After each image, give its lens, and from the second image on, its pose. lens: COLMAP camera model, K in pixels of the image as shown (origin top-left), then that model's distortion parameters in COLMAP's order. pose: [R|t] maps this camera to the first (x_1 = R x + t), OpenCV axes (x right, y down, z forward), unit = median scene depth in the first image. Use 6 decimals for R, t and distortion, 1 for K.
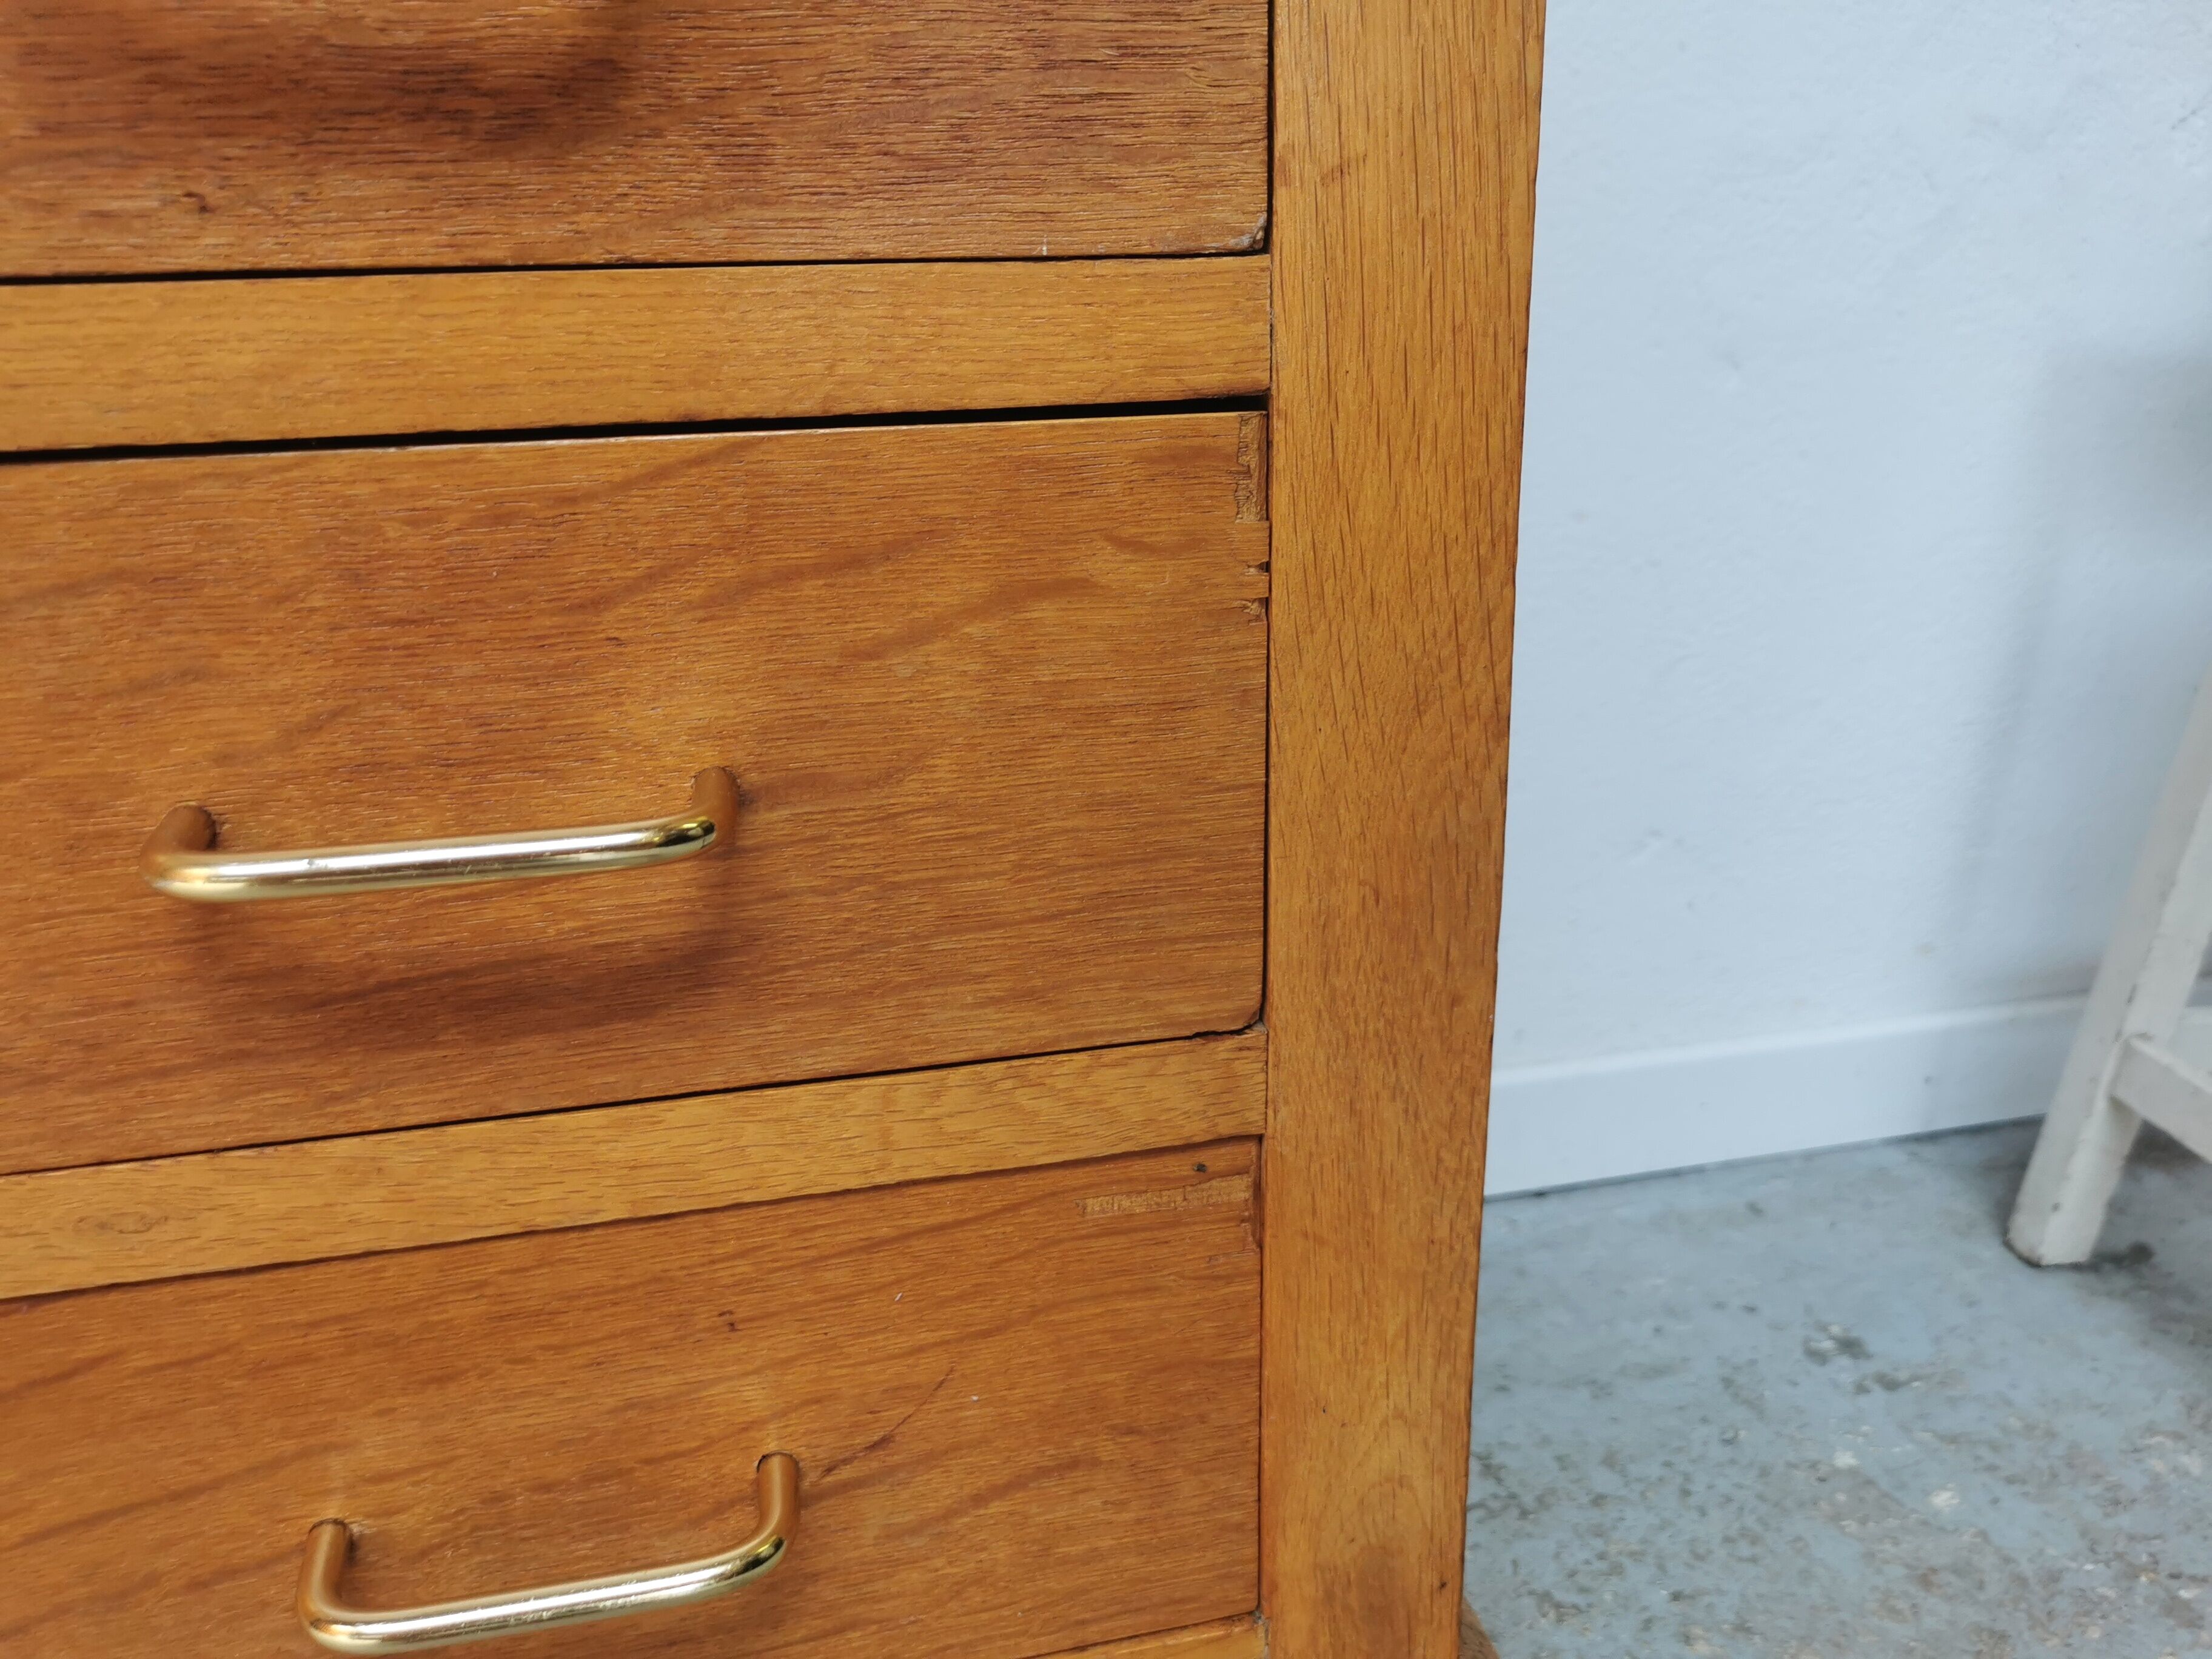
lens RADIAL K [[1749.6, 0, 1107.0], [0, 1749.6, 837.8], [0, 0, 1]] dist [0.029210, -0.038081]
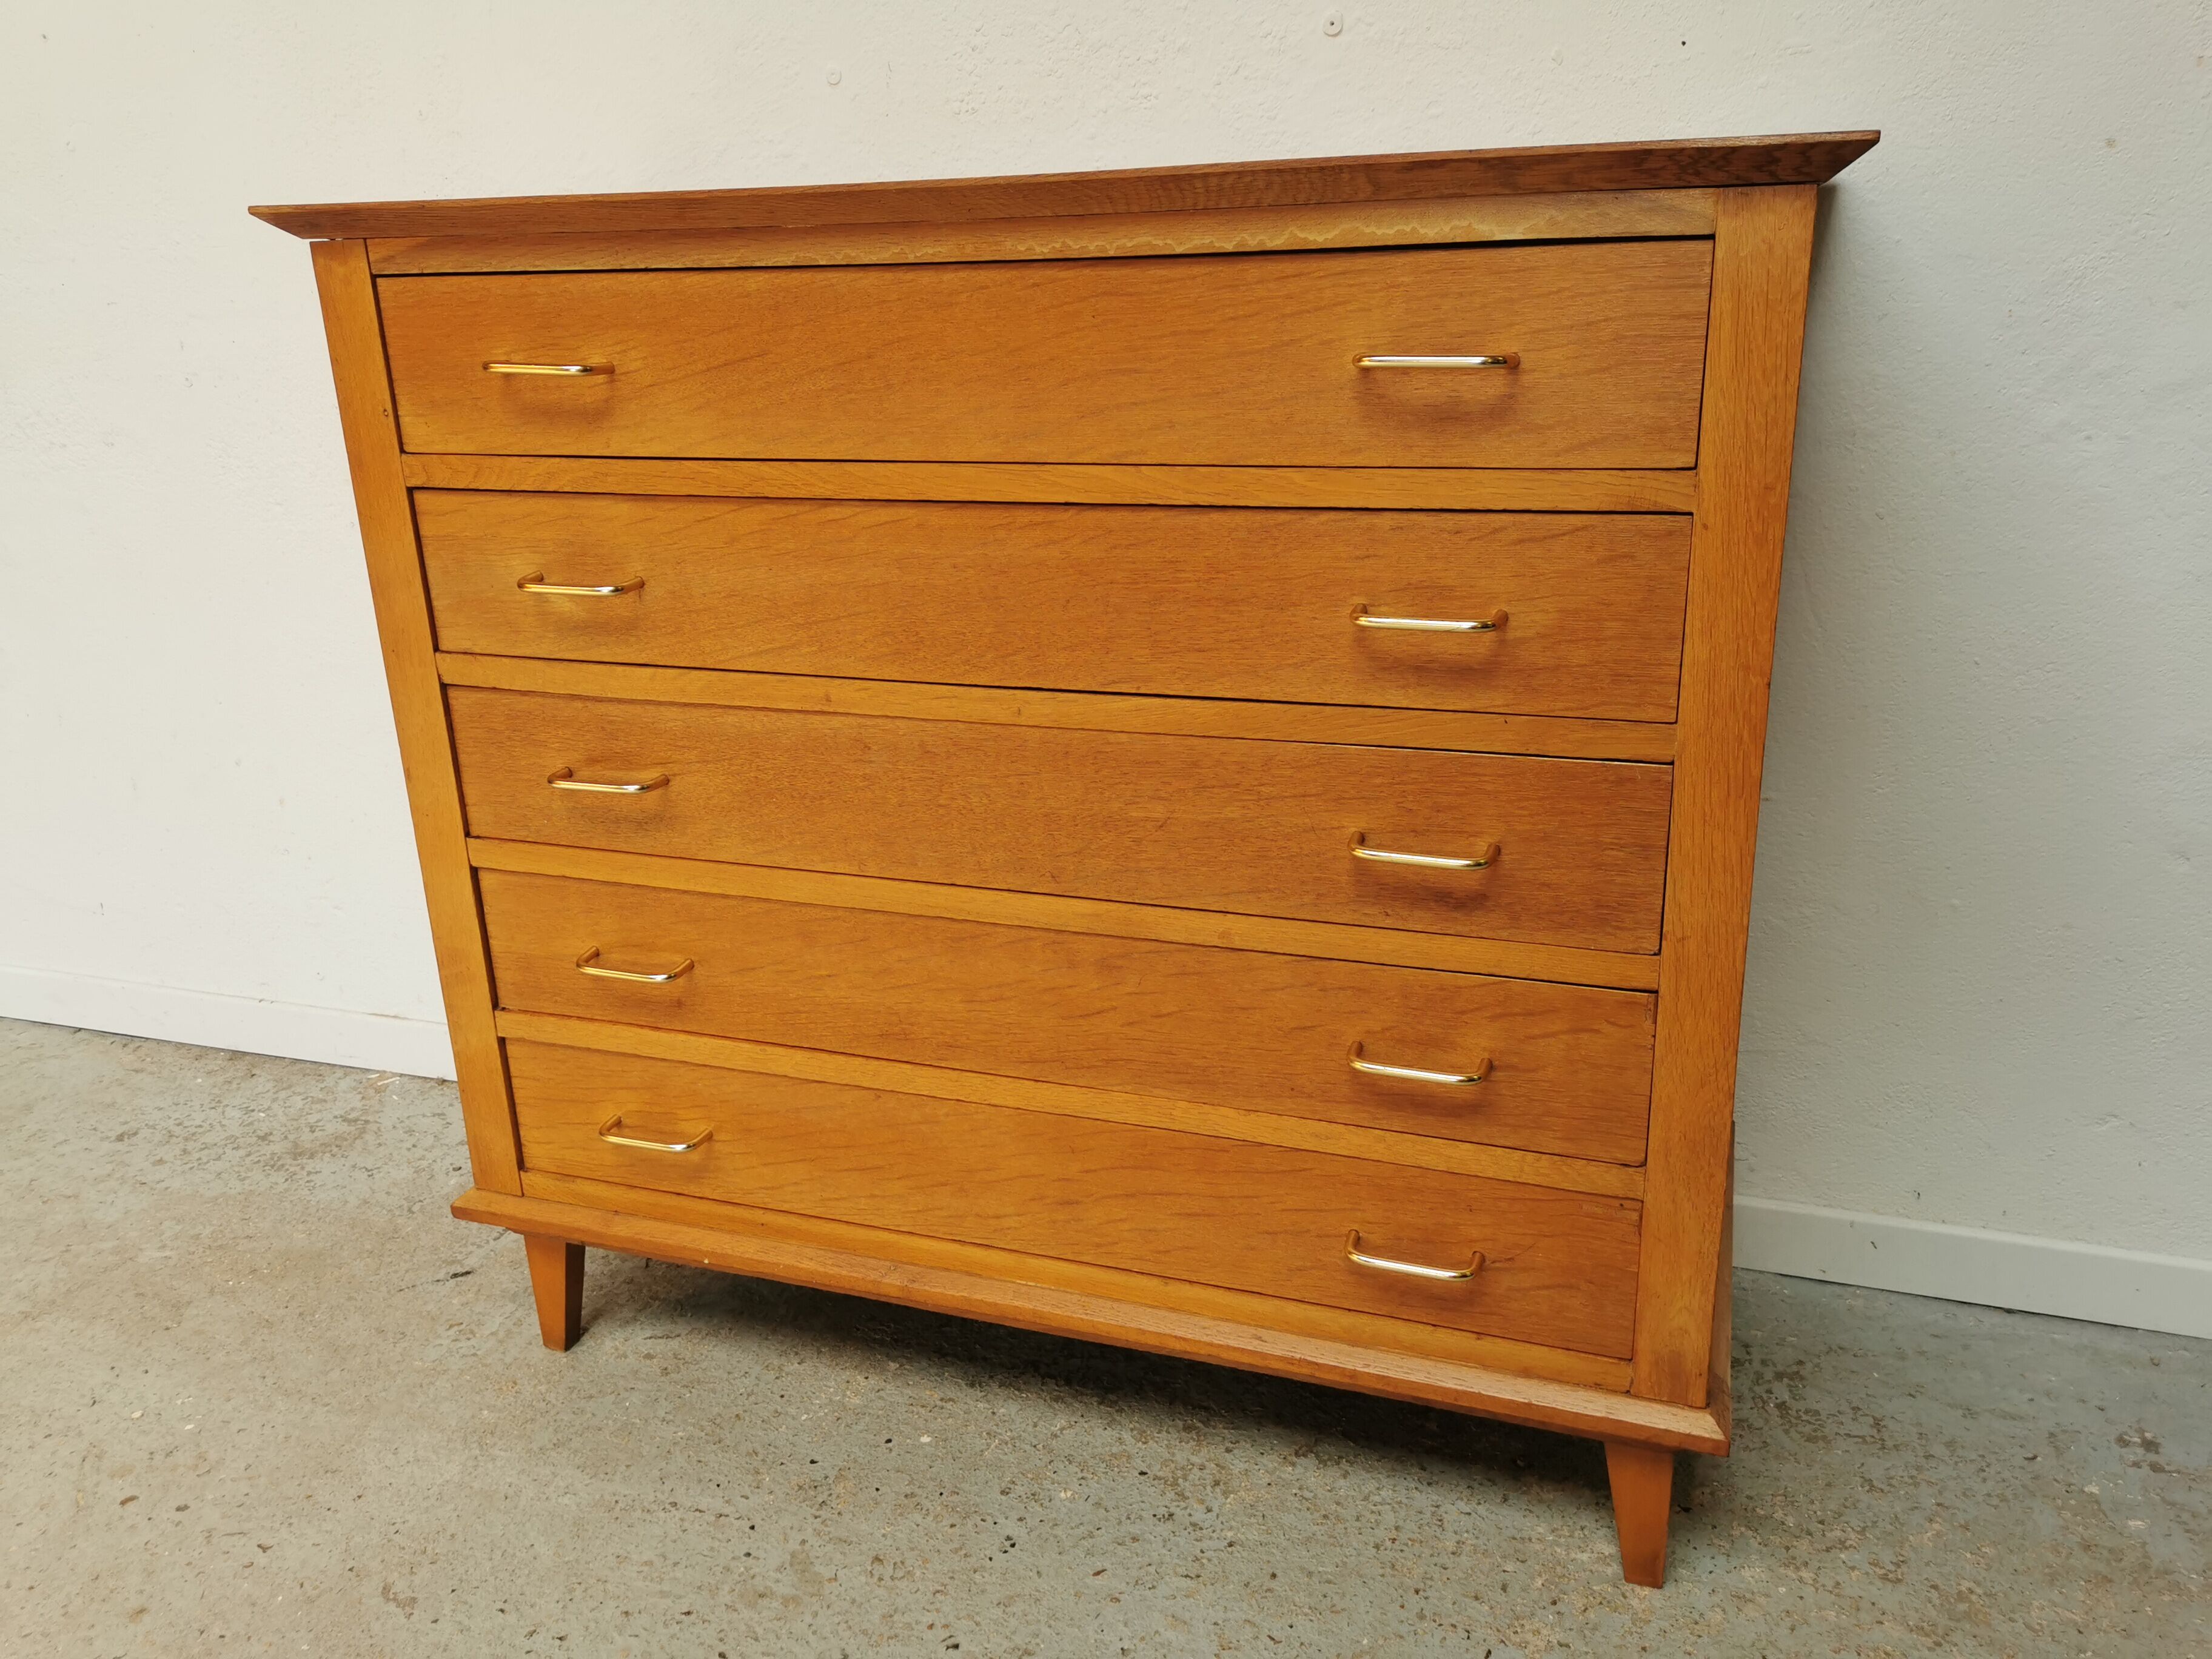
lens RADIAL K [[1701.9, 0, 1119.3], [0, 1701.9, 820.7], [0, 0, 1]] dist [0.061183, -0.064253]
pose [[0.844557, 0.165708, -0.509181, 0.790005], [-0.162919, 0.985349, 0.050446, -0.532942], [0.510080, 0.040351, 0.859180, -2.272859]]
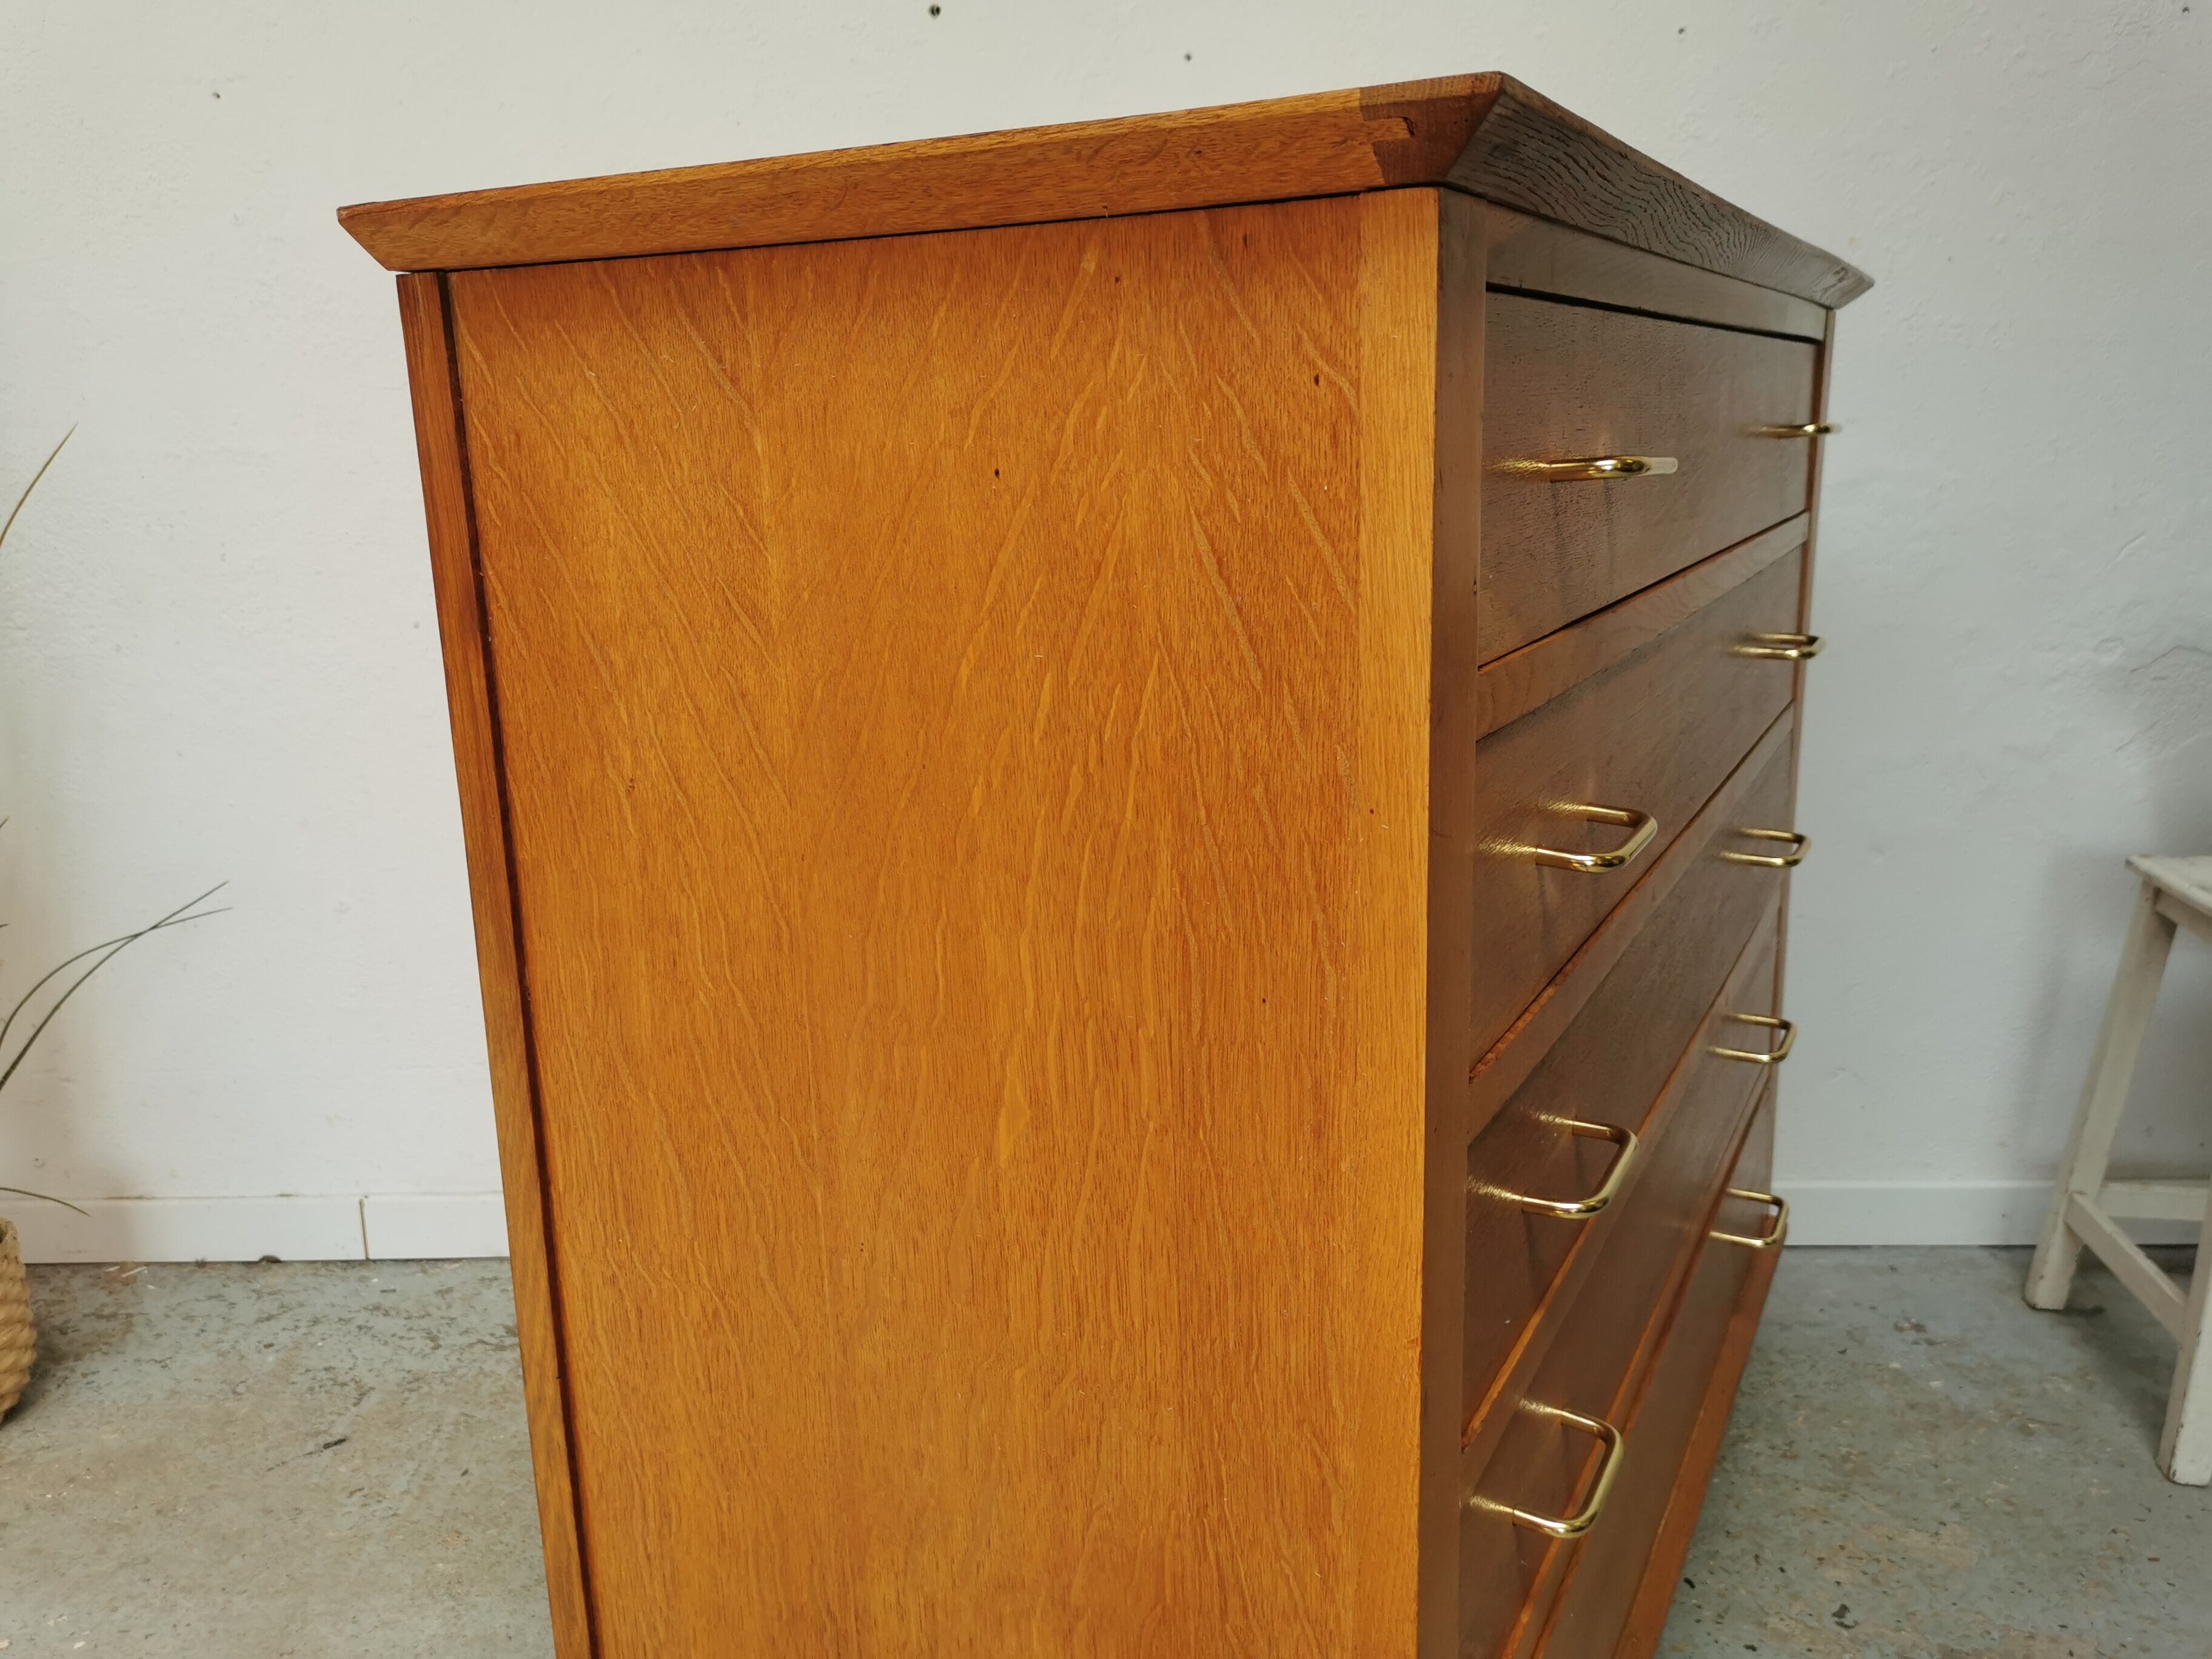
lens RADIAL K [[1706.7, 0, 1108.0], [0, 1706.7, 826.1], [0, 0, 1]] dist [0.054201, -0.064744]
pose [[0.968520, 0.062589, -0.240941, -0.120167], [-0.085668, 0.992559, -0.086530, -0.095818], [0.233732, 0.104447, 0.966675, -2.989237]]
